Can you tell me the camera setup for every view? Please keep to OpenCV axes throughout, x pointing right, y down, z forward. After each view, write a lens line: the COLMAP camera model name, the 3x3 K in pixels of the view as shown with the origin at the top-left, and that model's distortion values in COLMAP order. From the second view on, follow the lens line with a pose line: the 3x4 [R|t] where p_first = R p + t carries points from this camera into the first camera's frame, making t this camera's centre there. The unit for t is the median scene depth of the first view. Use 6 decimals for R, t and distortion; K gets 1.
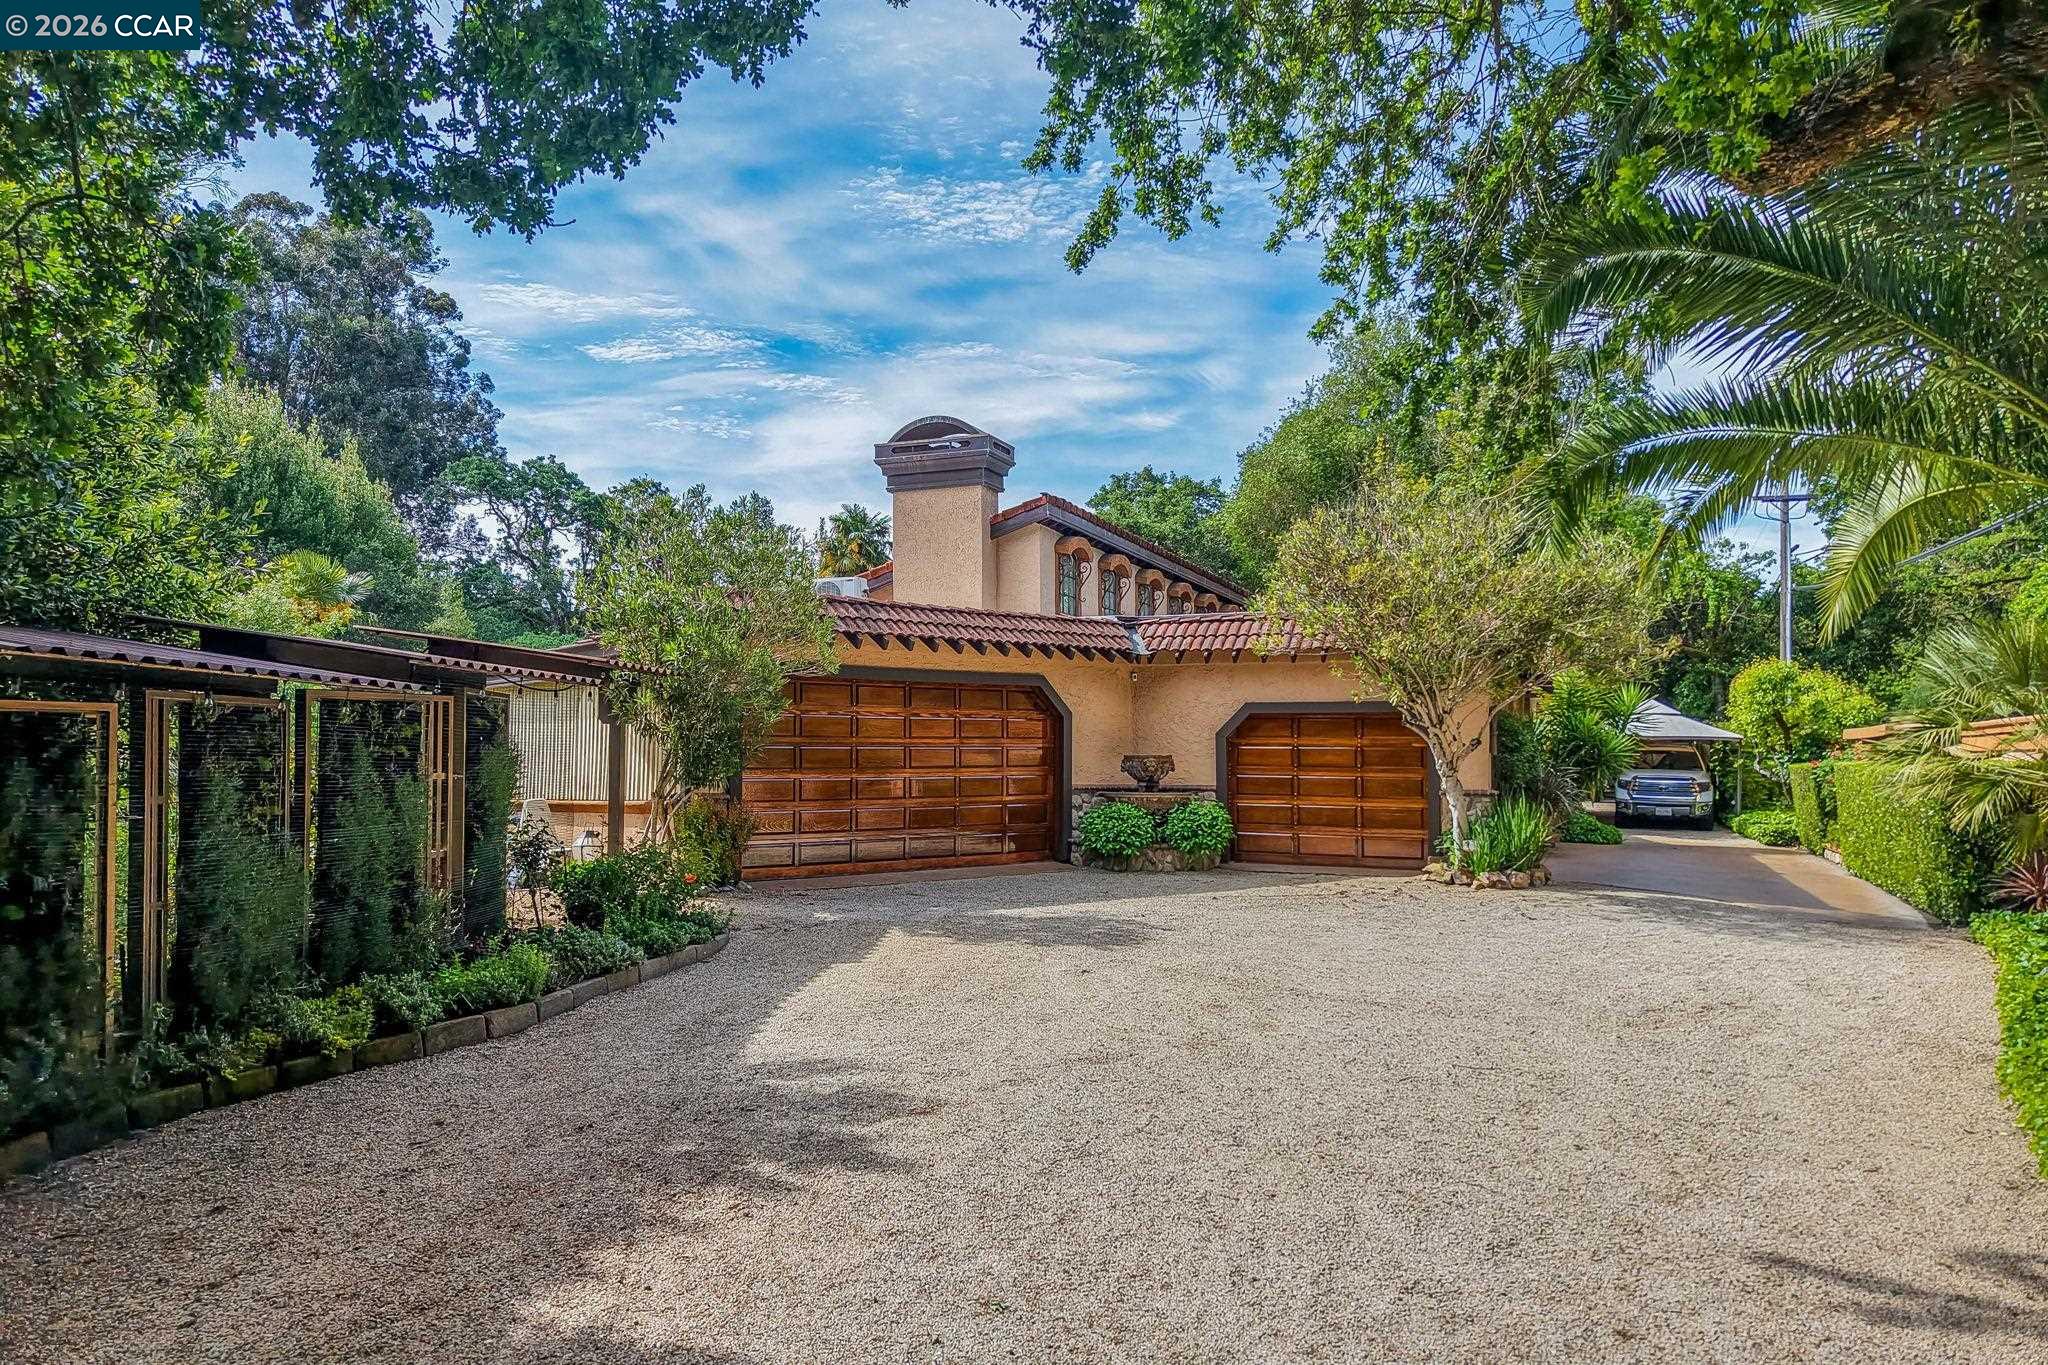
lens RADIAL K [[2672.2, 0, 1025.1], [0, 2672.2, 670.2], [0, 0, 1]] dist [0.056399, 0.000000]
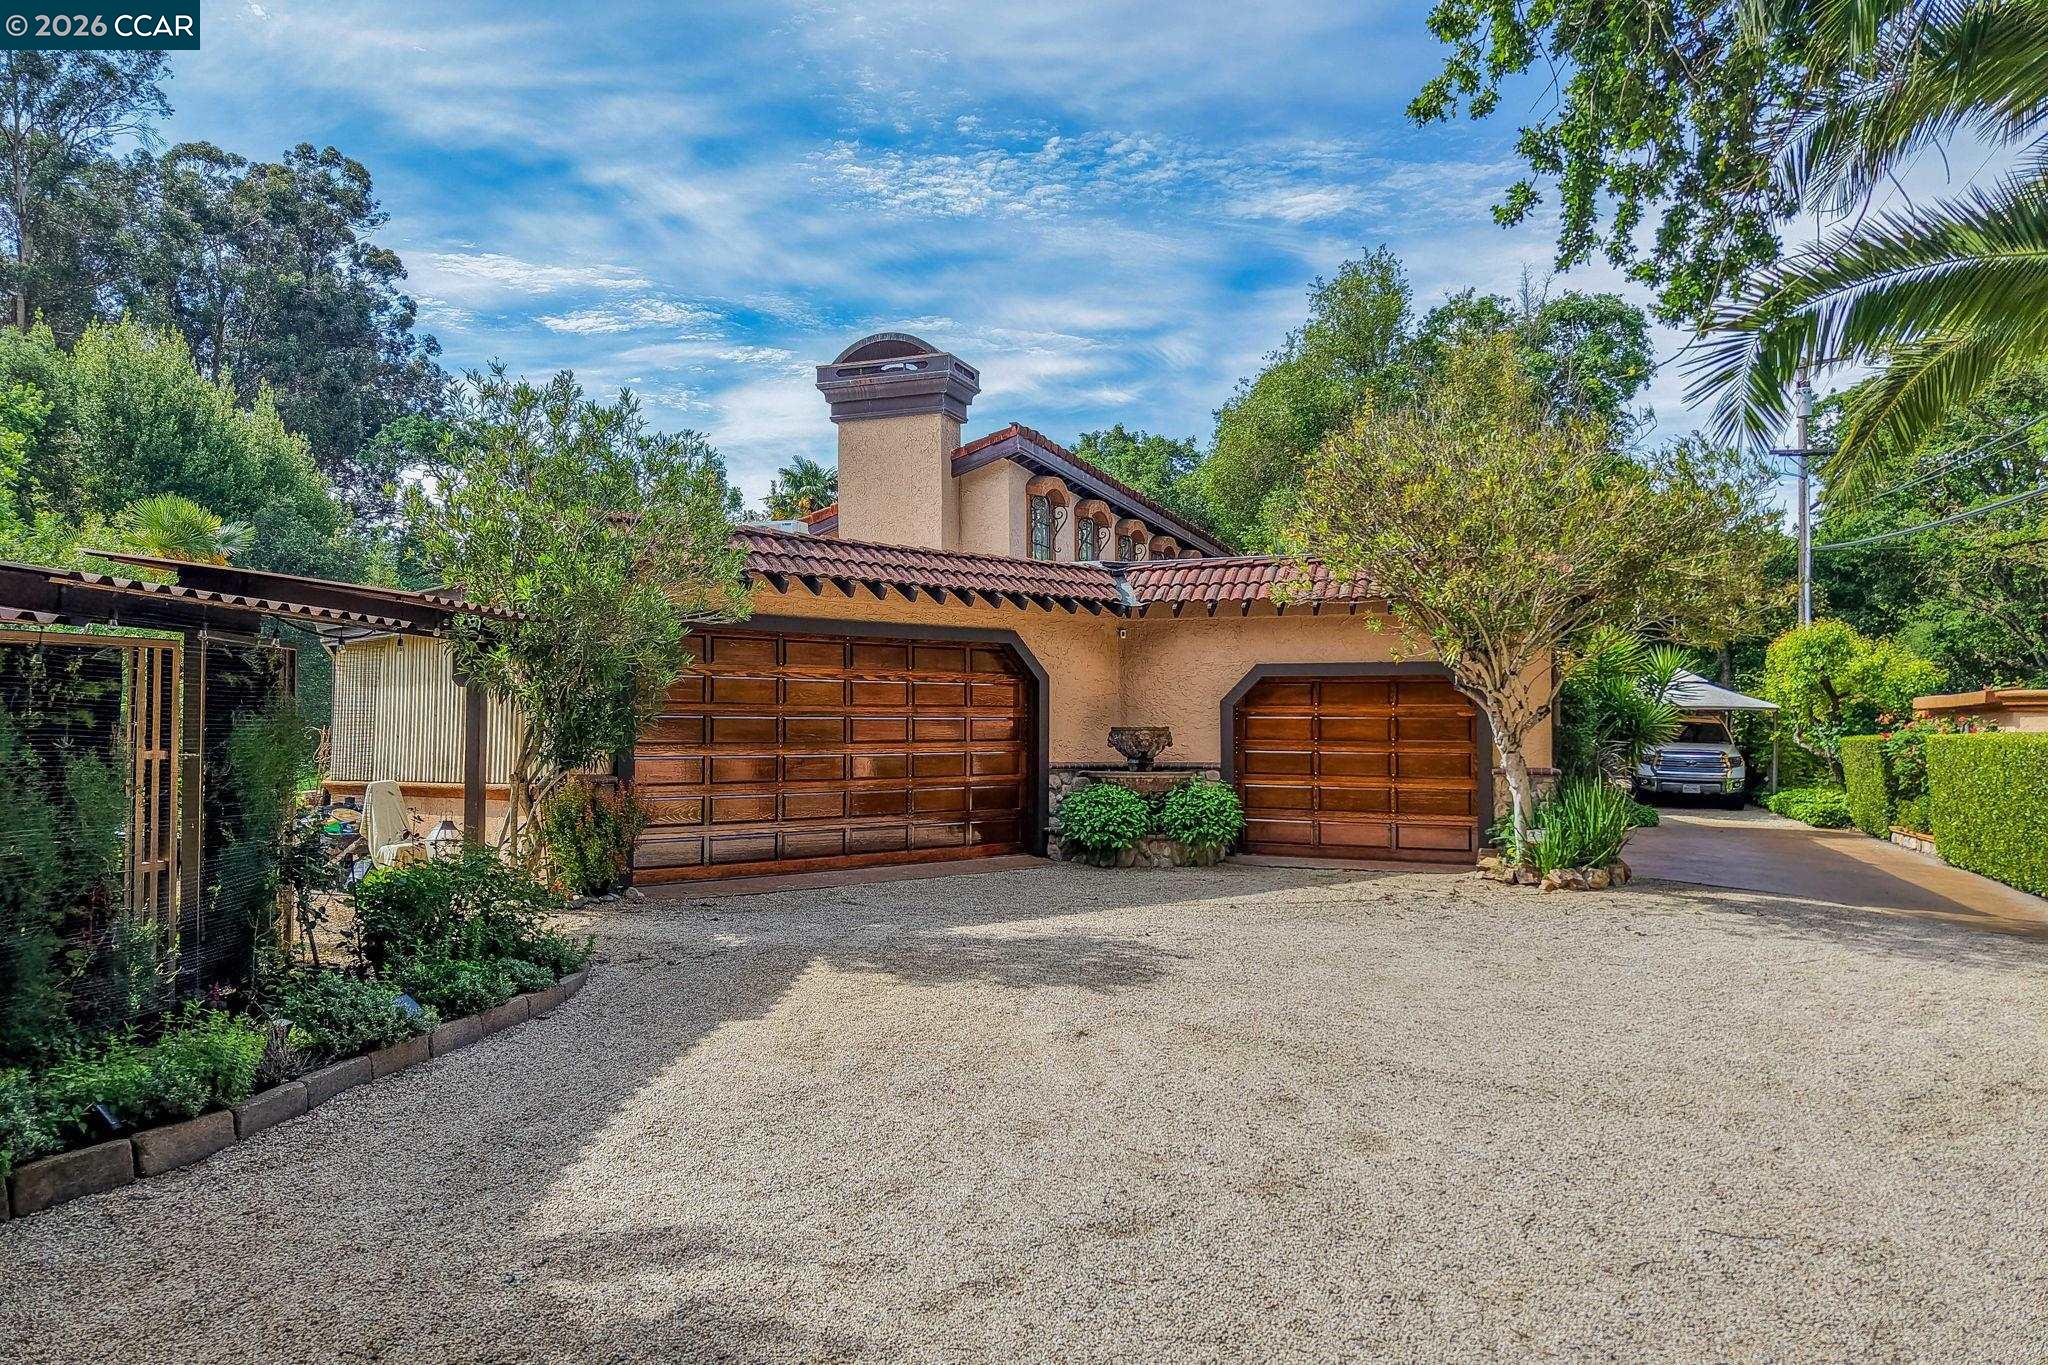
lens RADIAL K [[2672.2, 0, 1031.9], [0, 2672.2, 689.0], [0, 0, 1]] dist [0.056399, 0.000000]
pose [[0.999868, -0.000194, 0.016219, -0.001164], [-0.000081, 0.999857, 0.016936, 0.006439], [-0.016220, -0.016935, 0.999725, 0.182827]]
